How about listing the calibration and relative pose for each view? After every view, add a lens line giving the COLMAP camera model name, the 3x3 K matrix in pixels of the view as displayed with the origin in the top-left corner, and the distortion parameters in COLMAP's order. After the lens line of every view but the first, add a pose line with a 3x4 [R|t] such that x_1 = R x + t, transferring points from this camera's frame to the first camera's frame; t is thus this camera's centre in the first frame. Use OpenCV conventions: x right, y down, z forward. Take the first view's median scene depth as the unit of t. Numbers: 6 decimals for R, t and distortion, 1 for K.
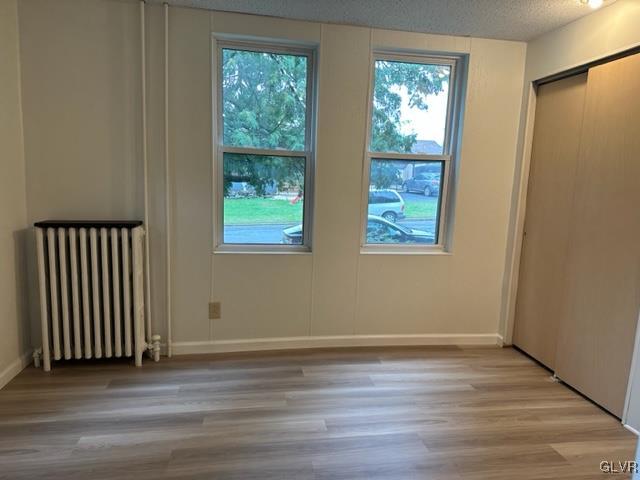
lens RADIAL K [[451.4, 0, 320.0], [0, 451.4, 240.0], [0, 0, 1]] dist [0.133117, -0.142875]
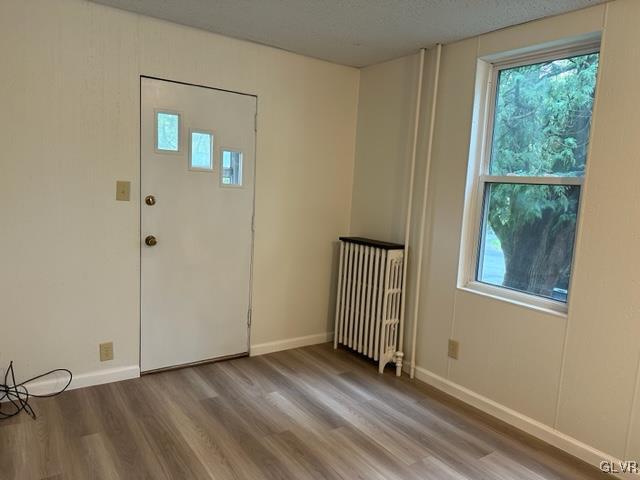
lens RADIAL K [[451.4, 0, 320.0], [0, 451.4, 240.0], [0, 0, 1]] dist [0.133117, -0.142875]
pose [[0.439457, 0.098789, -0.892815, 0.572322], [-0.161981, 0.986356, 0.029410, -0.060980], [0.883538, 0.131694, 0.449463, 0.371843]]
